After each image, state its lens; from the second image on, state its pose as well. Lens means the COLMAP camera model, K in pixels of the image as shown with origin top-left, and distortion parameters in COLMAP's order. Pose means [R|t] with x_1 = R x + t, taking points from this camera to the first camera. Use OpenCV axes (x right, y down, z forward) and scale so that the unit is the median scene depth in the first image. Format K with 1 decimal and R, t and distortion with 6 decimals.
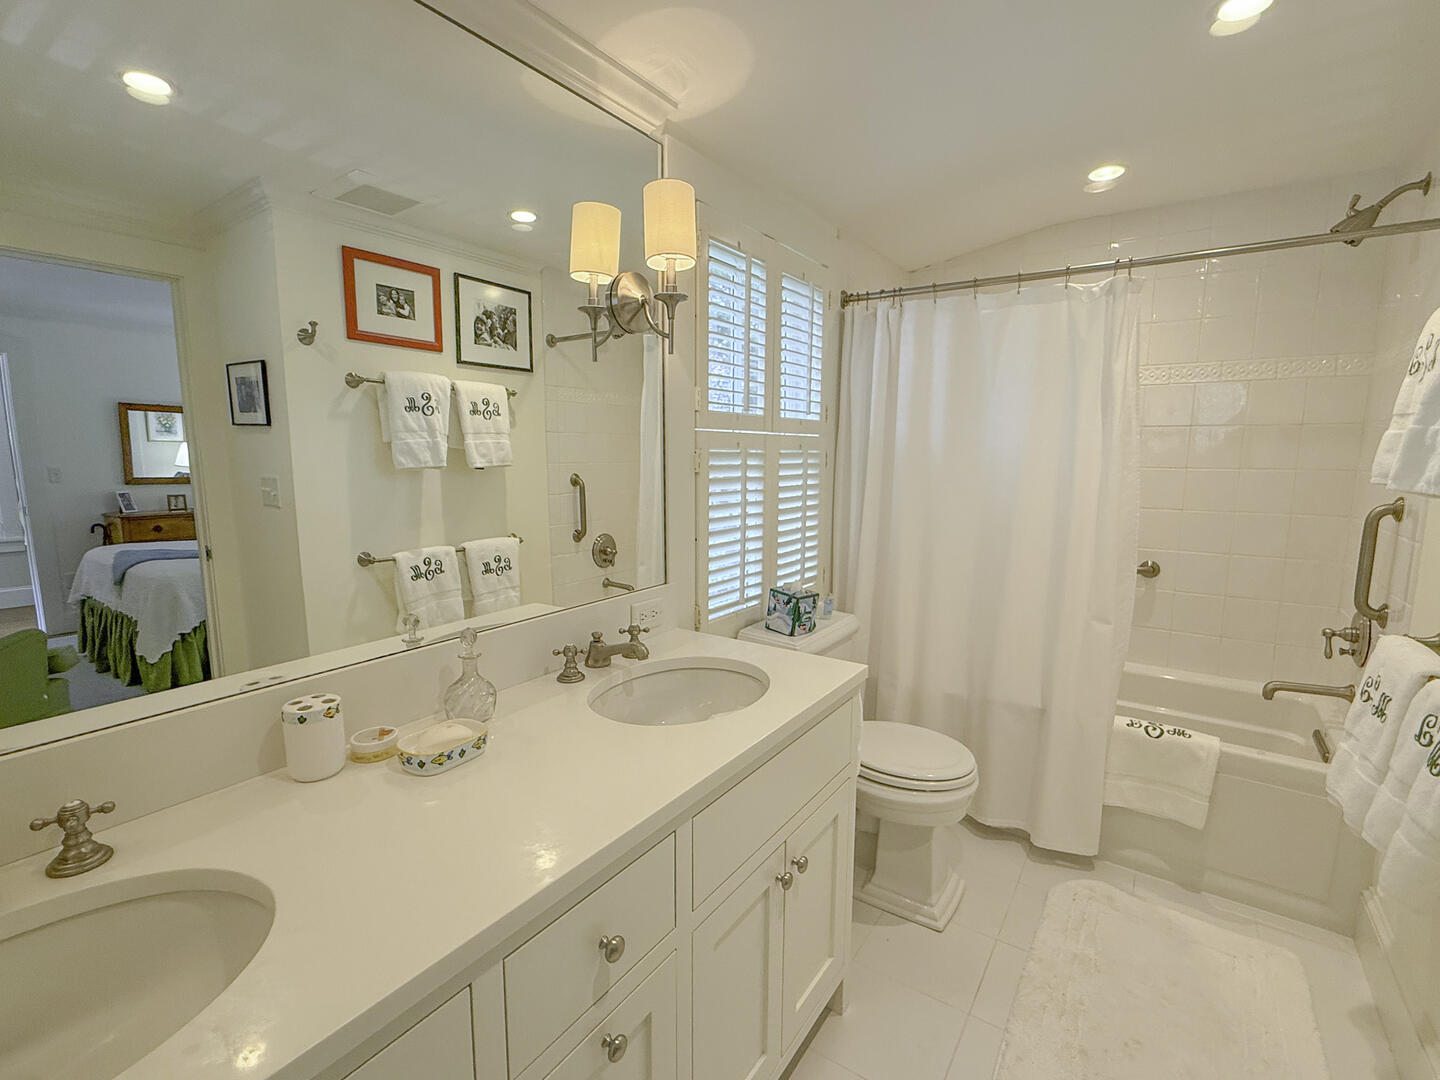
lens RADIAL K [[644.9, 0, 720.0], [0, 644.9, 540.0], [0, 0, 1]] dist [-0.002838, 0.000109]
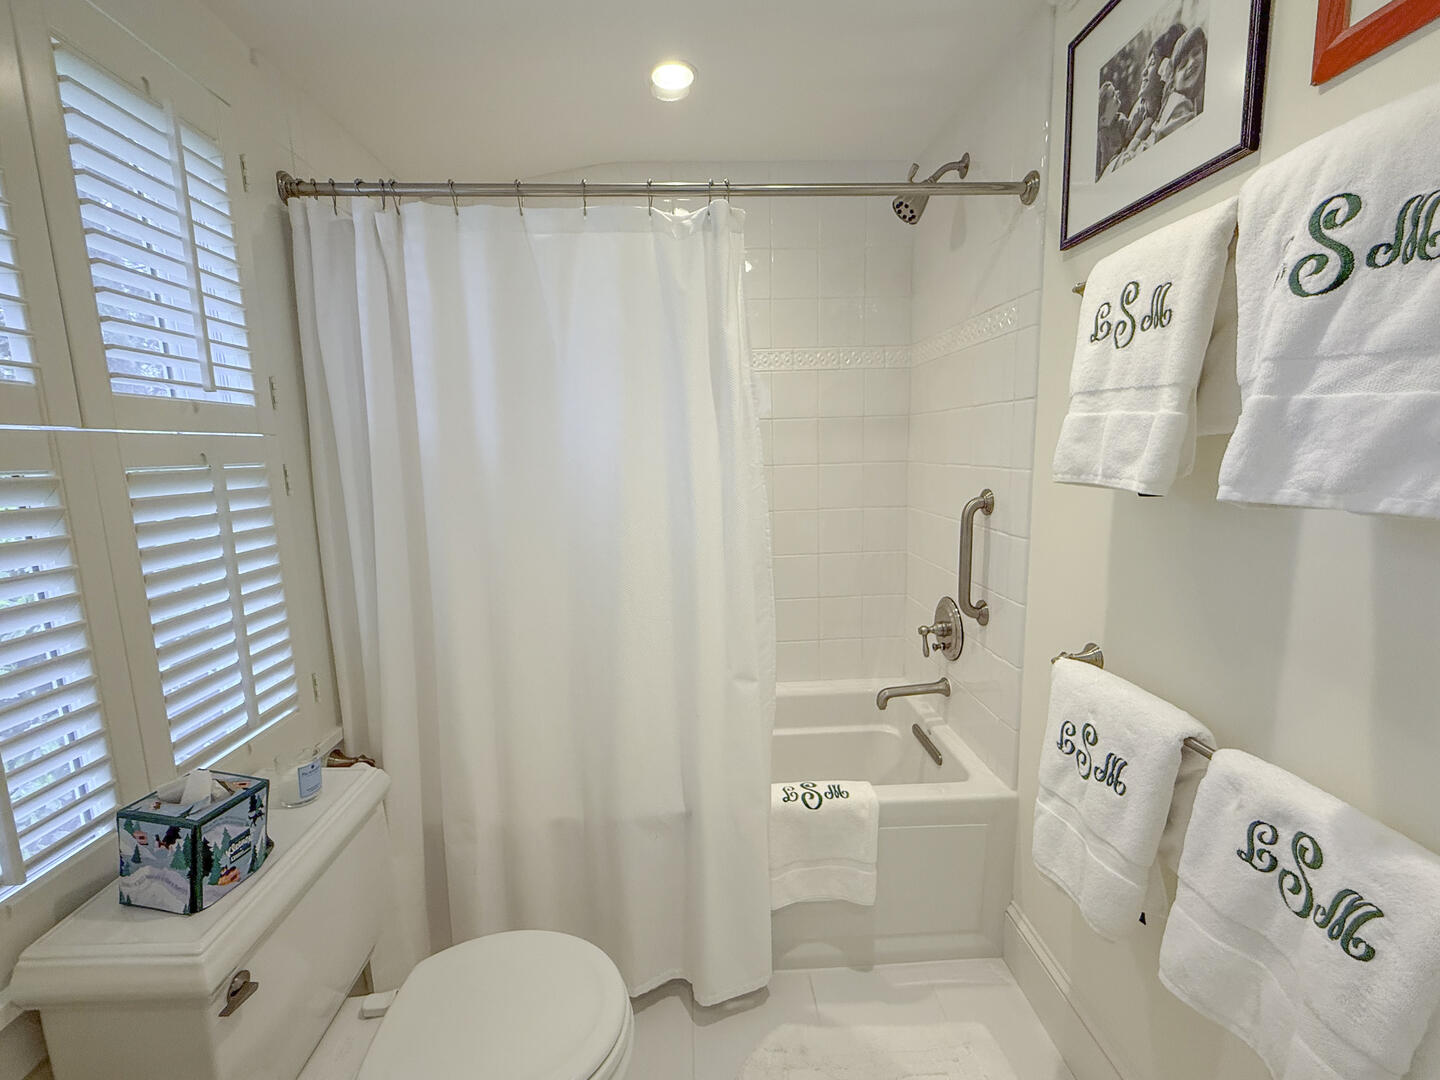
lens RADIAL K [[619.7, 0, 720.0], [0, 619.7, 540.0], [0, 0, 1]] dist [0.004269, -0.000241]
pose [[0.787663, -0.116145, 0.605059, 0.156643], [0.114392, 0.992564, 0.041615, -0.065814], [-0.605393, 0.036435, 0.795092, 0.444225]]
